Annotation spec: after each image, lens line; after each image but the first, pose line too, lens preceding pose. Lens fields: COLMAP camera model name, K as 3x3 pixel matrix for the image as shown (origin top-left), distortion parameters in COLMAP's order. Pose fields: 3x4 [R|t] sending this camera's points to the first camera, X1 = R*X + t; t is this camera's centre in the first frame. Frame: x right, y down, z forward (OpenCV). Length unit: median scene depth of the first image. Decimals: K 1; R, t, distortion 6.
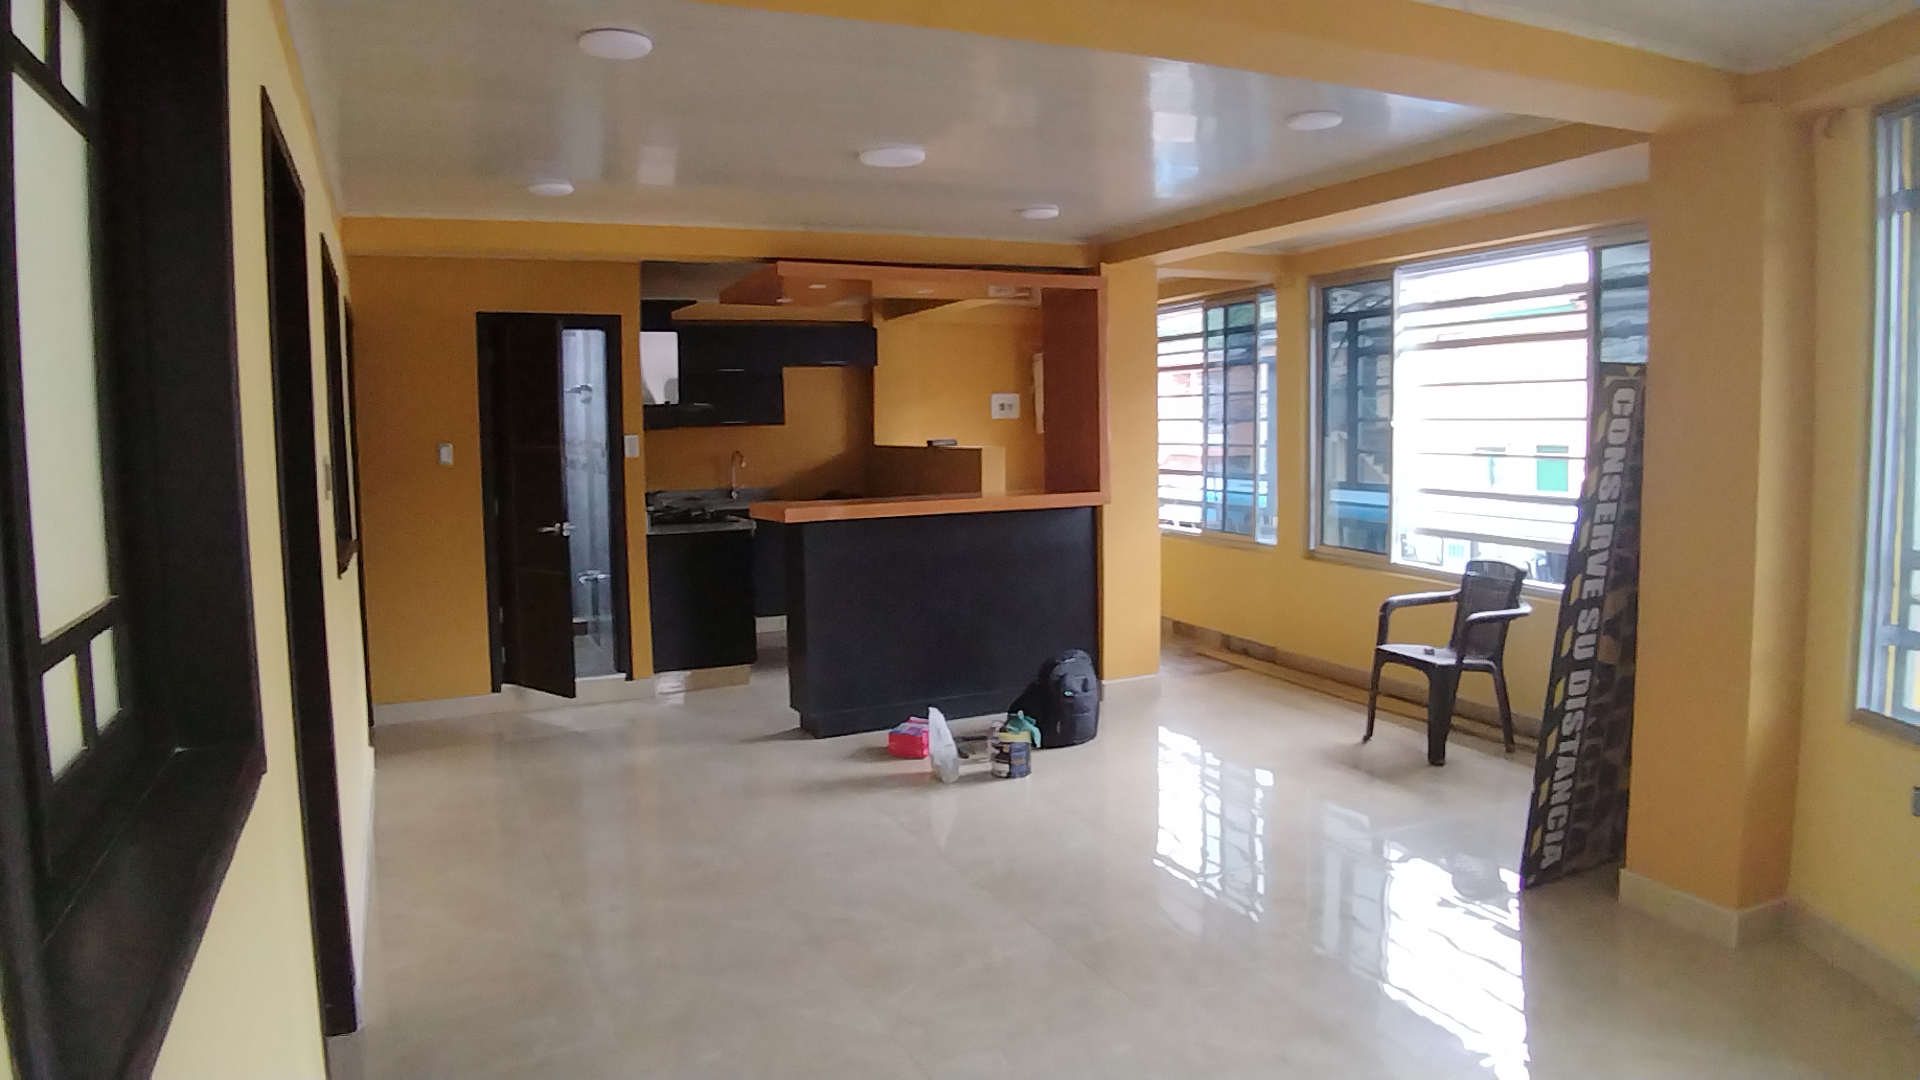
lens RADIAL K [[1198.6, 0, 920.2], [0, 1198.6, 508.9], [0, 0, 1]] dist [-0.077984, 0.005486]
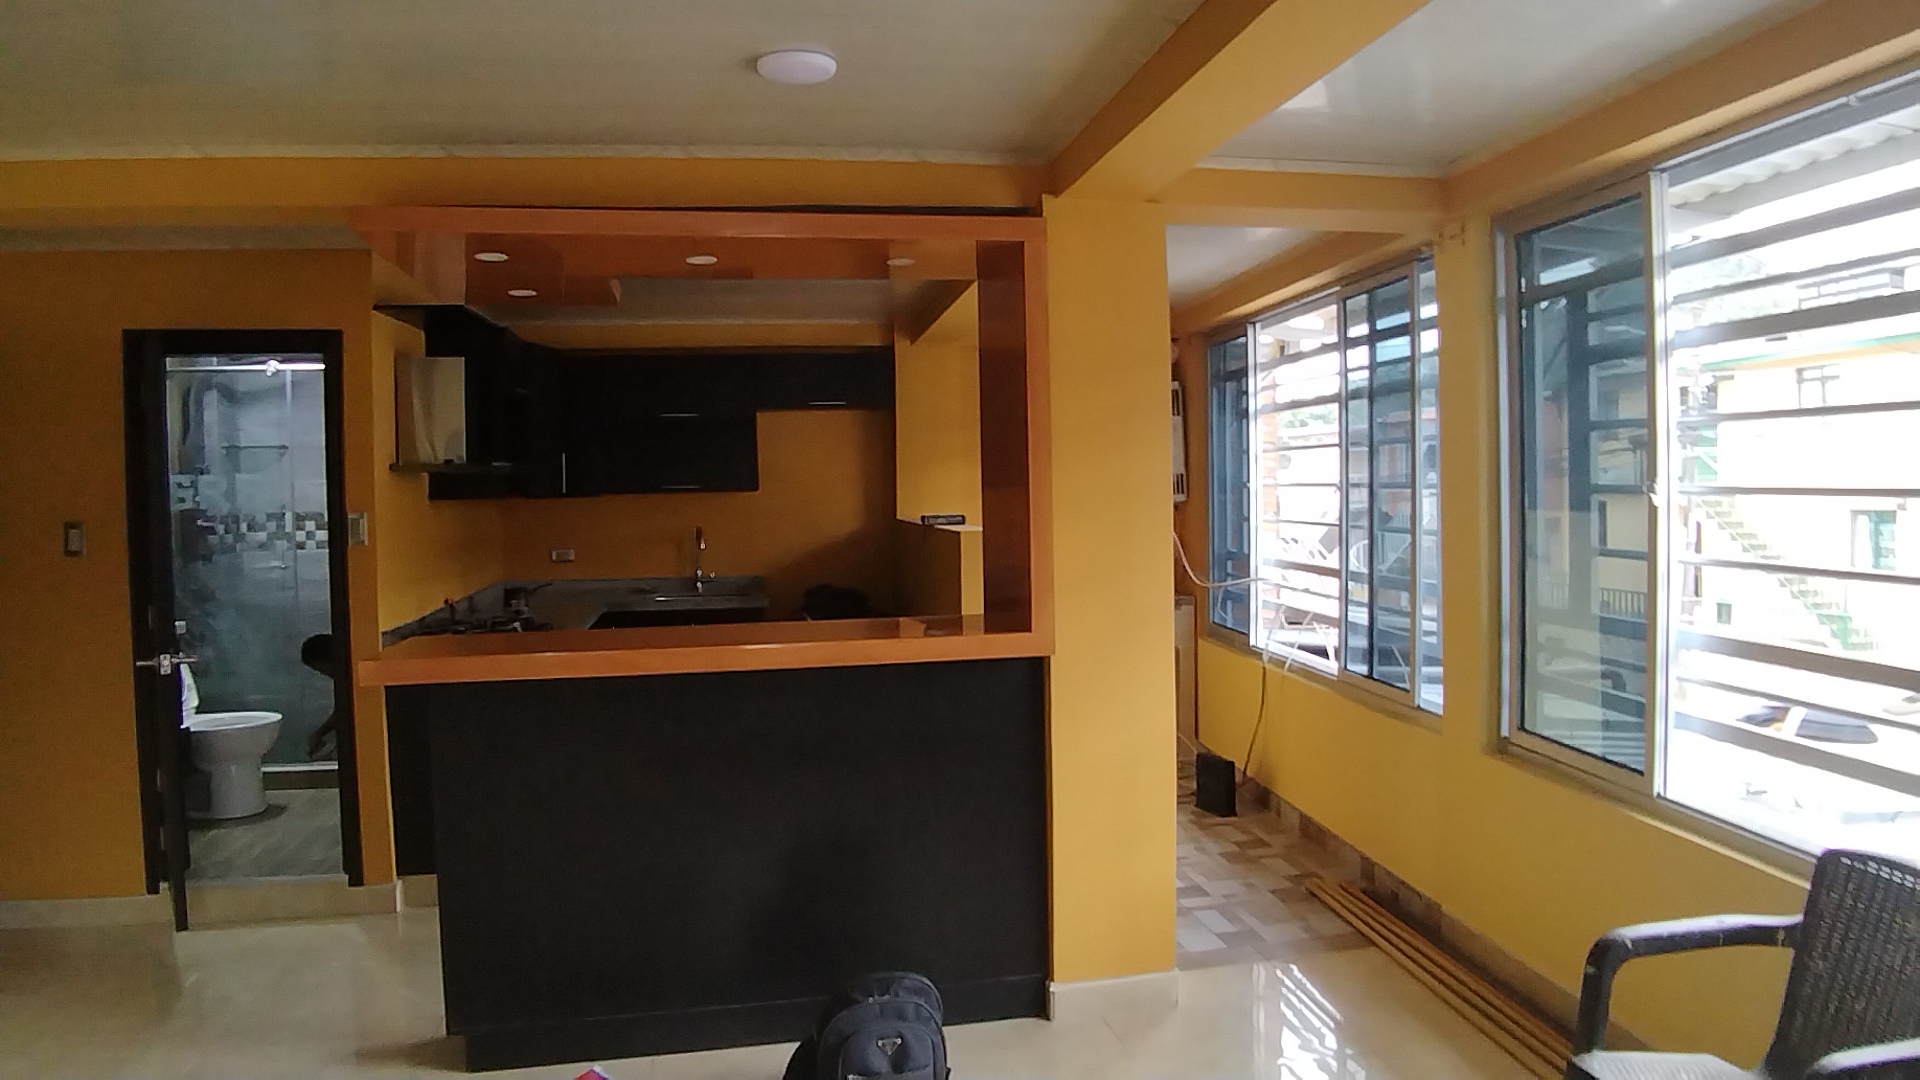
lens RADIAL K [[1198.6, 0, 920.2], [0, 1198.6, 508.9], [0, 0, 1]] dist [-0.077984, 0.005486]
pose [[0.969753, 0.005173, -0.244033, 0.227381], [-0.016319, 0.998913, -0.043672, -0.043149], [0.243542, 0.046333, 0.968783, 0.477896]]
